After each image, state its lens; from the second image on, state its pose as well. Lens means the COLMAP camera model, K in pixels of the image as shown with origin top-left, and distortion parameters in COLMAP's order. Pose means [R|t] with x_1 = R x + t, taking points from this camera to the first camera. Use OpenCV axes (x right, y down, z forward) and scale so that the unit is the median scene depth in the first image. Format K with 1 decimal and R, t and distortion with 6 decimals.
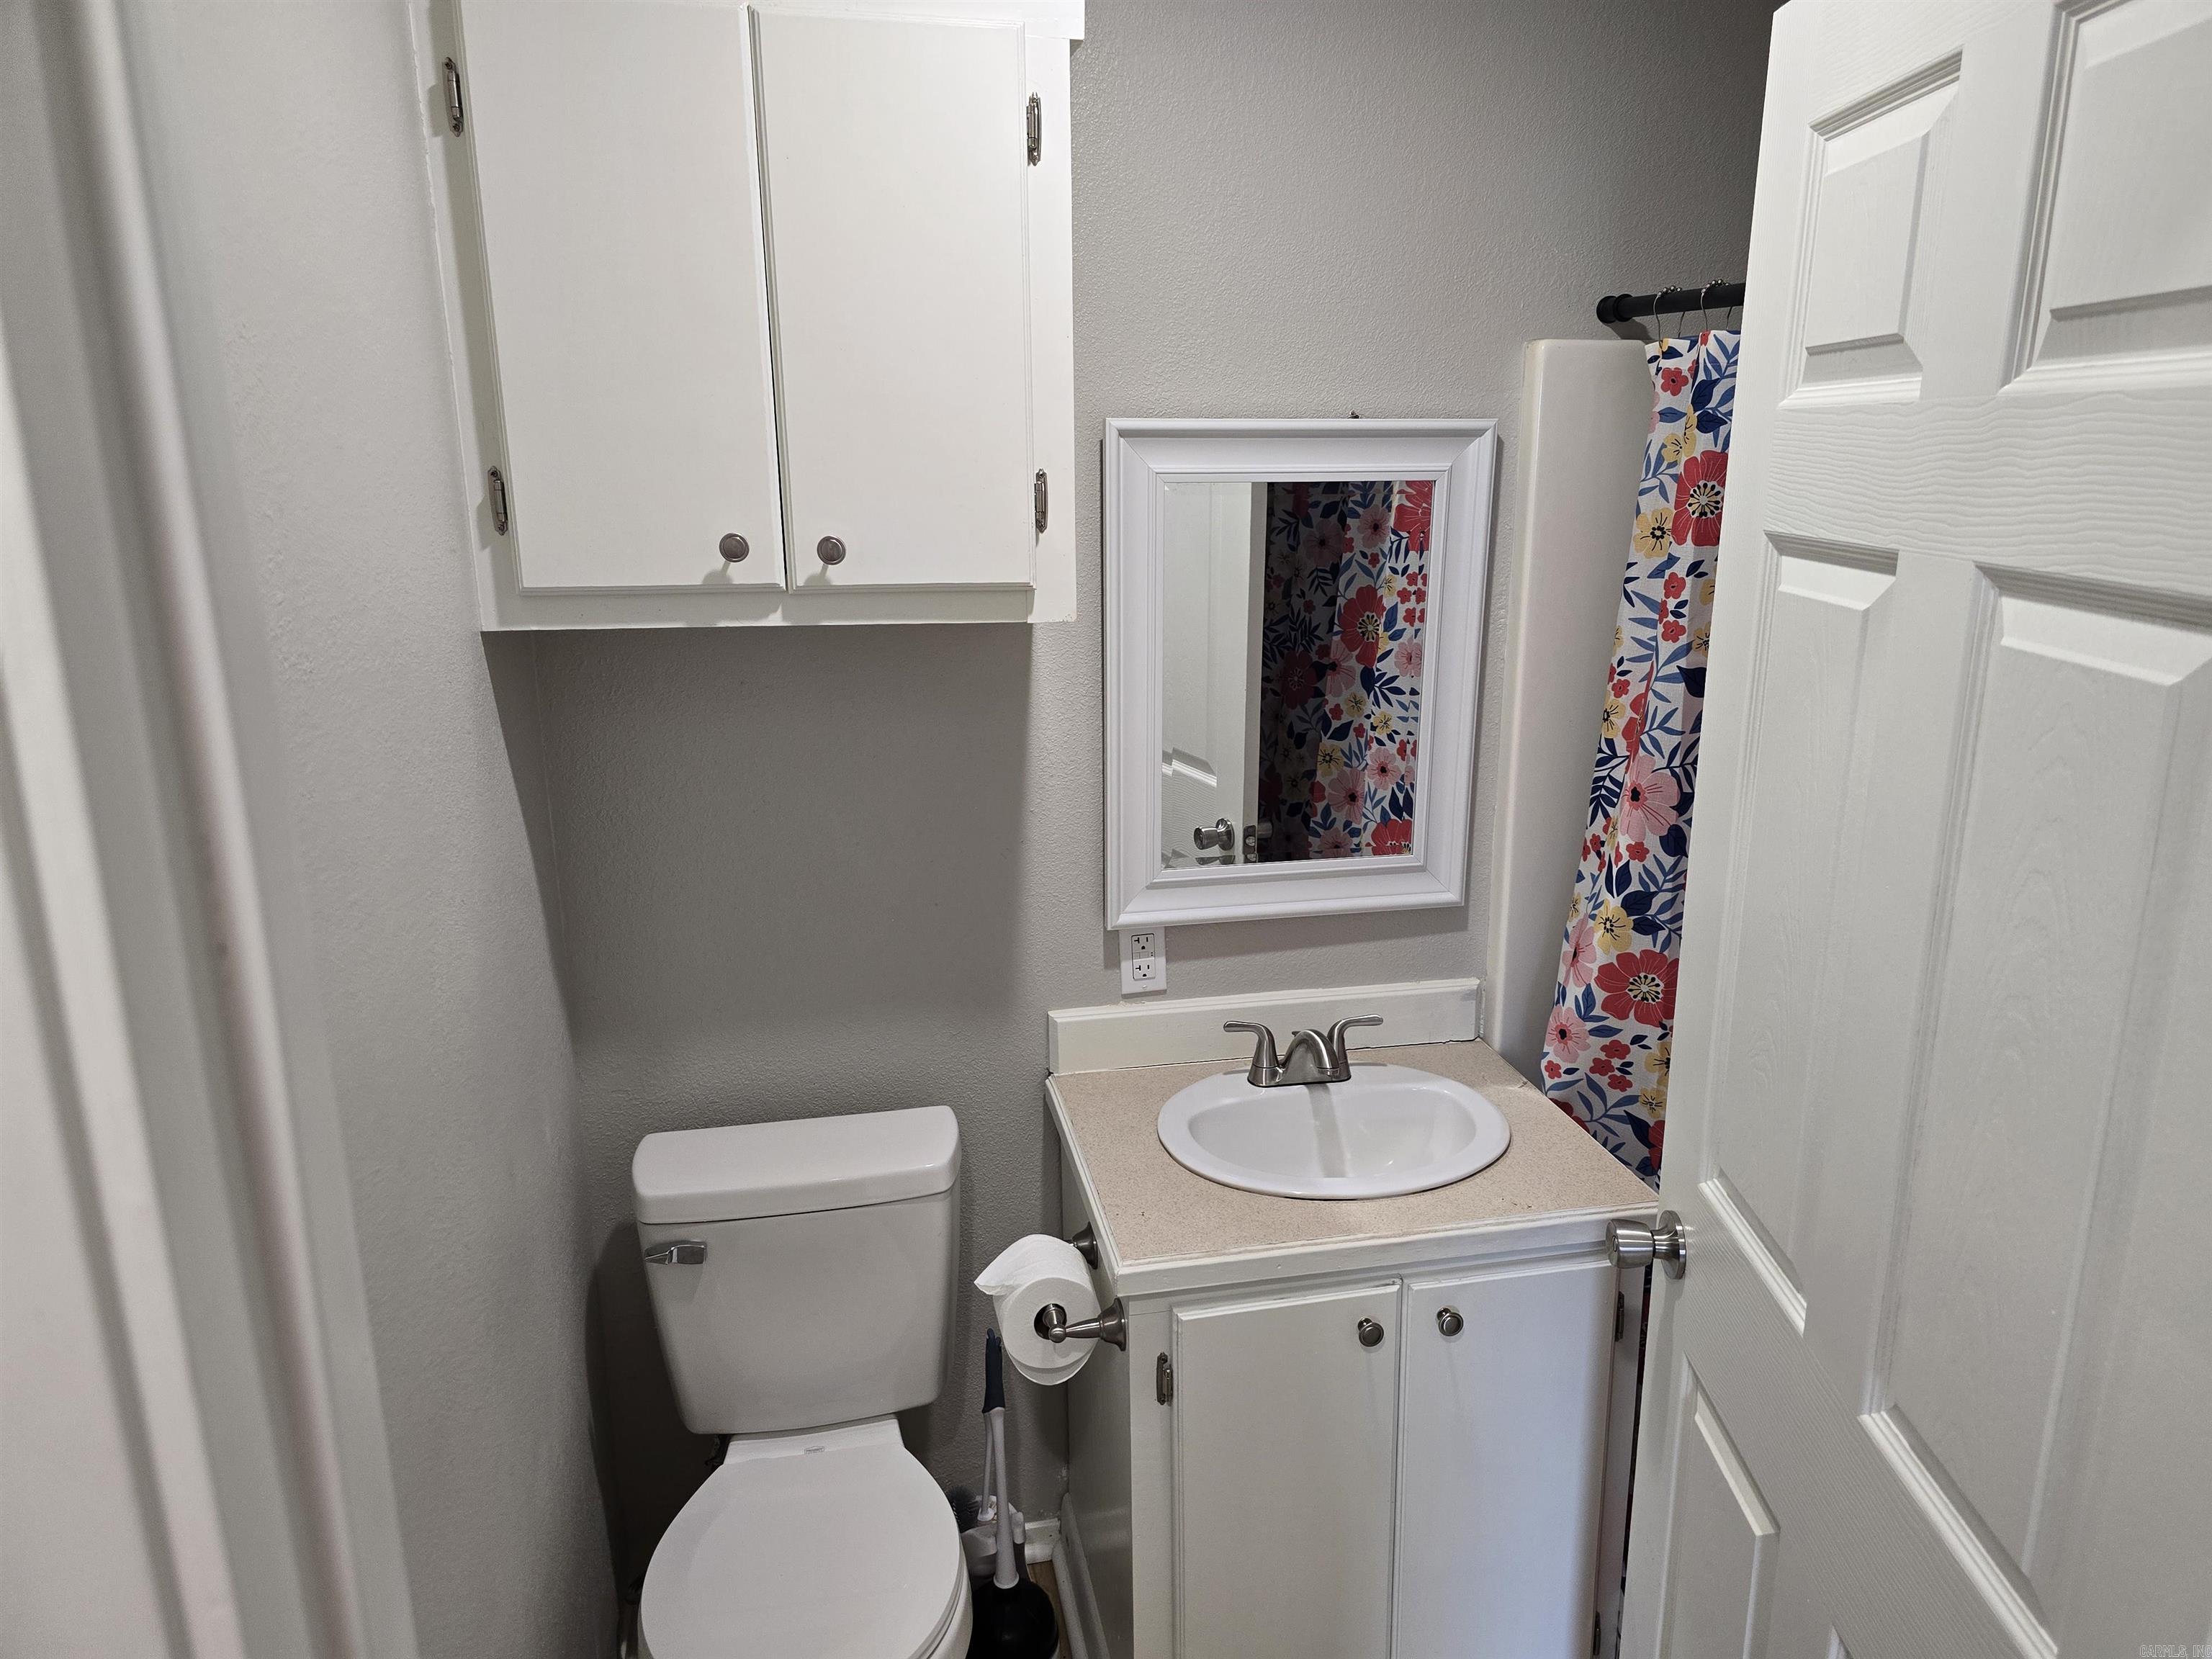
lens RADIAL K [[1495.6, 0, 1093.8], [0, 1495.6, 847.1], [0, 0, 1]] dist [0.060984, -0.055003]
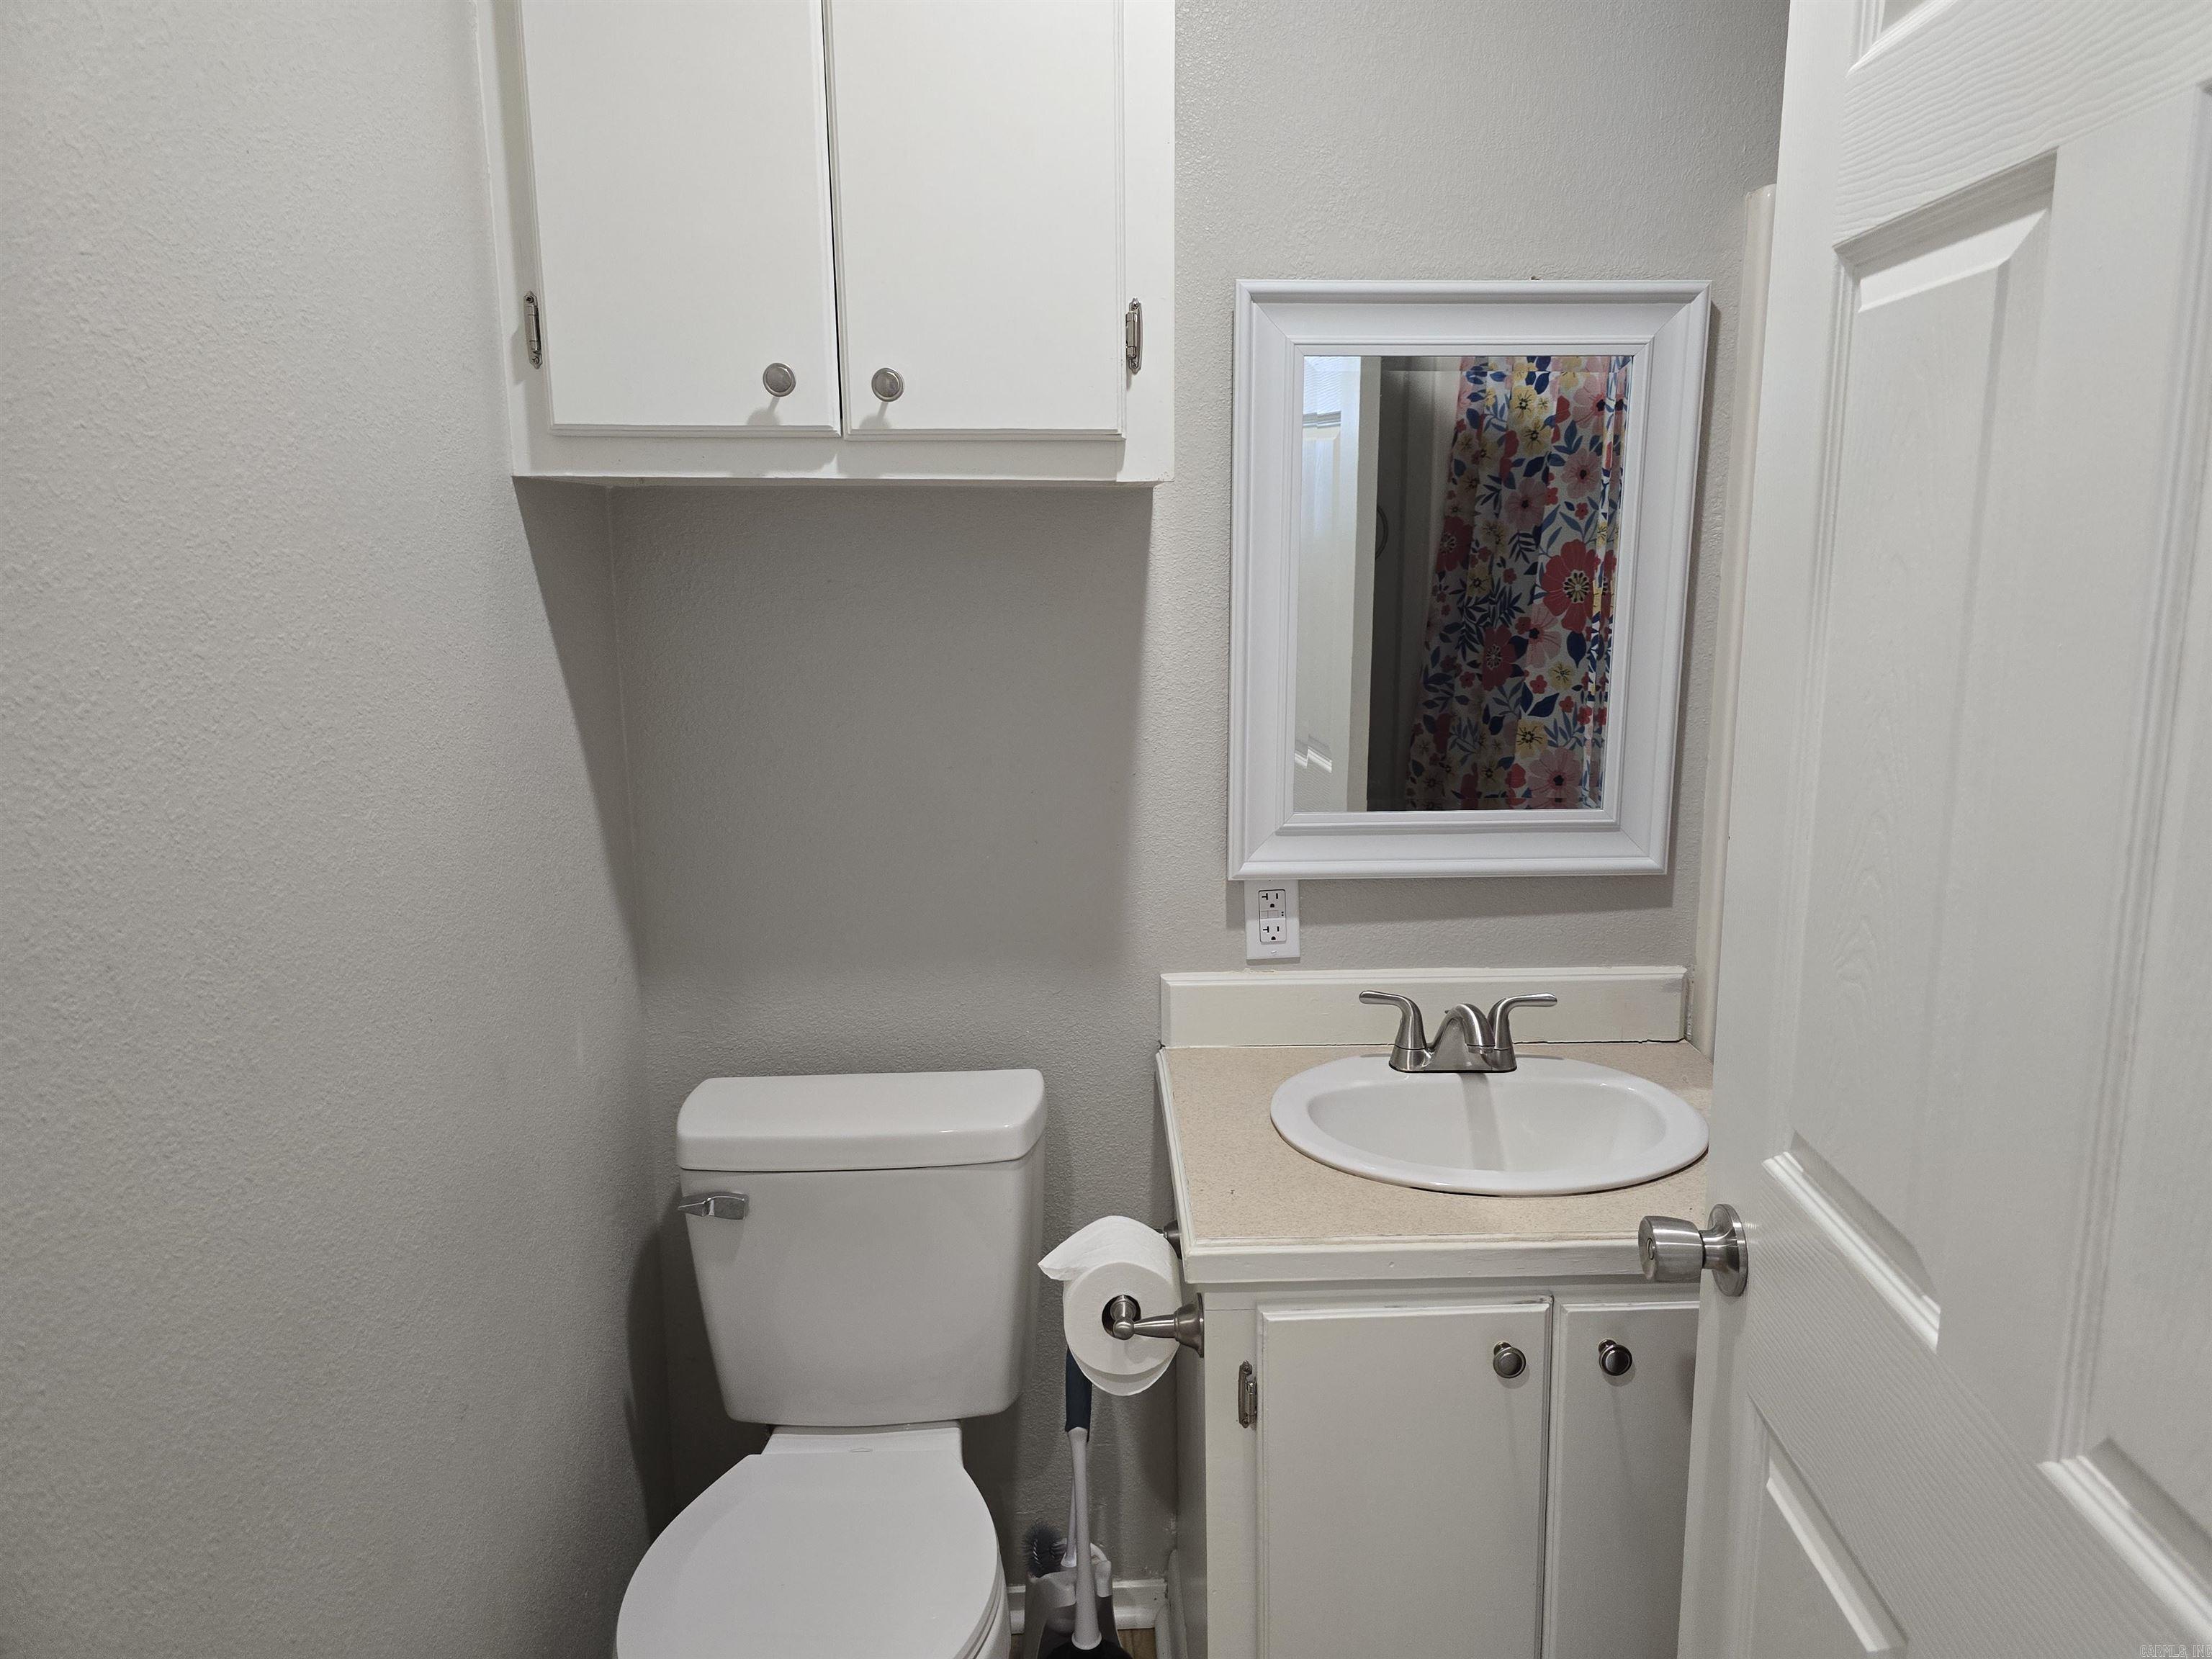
lens RADIAL K [[1495.6, 0, 1107.5], [0, 1495.6, 830.9], [0, 0, 1]] dist [0.060984, -0.055003]
pose [[0.986205, 0.033367, -0.162128, 0.084928], [-0.044514, 0.996851, -0.065619, 0.093894], [0.159428, 0.071931, 0.984585, 0.141299]]
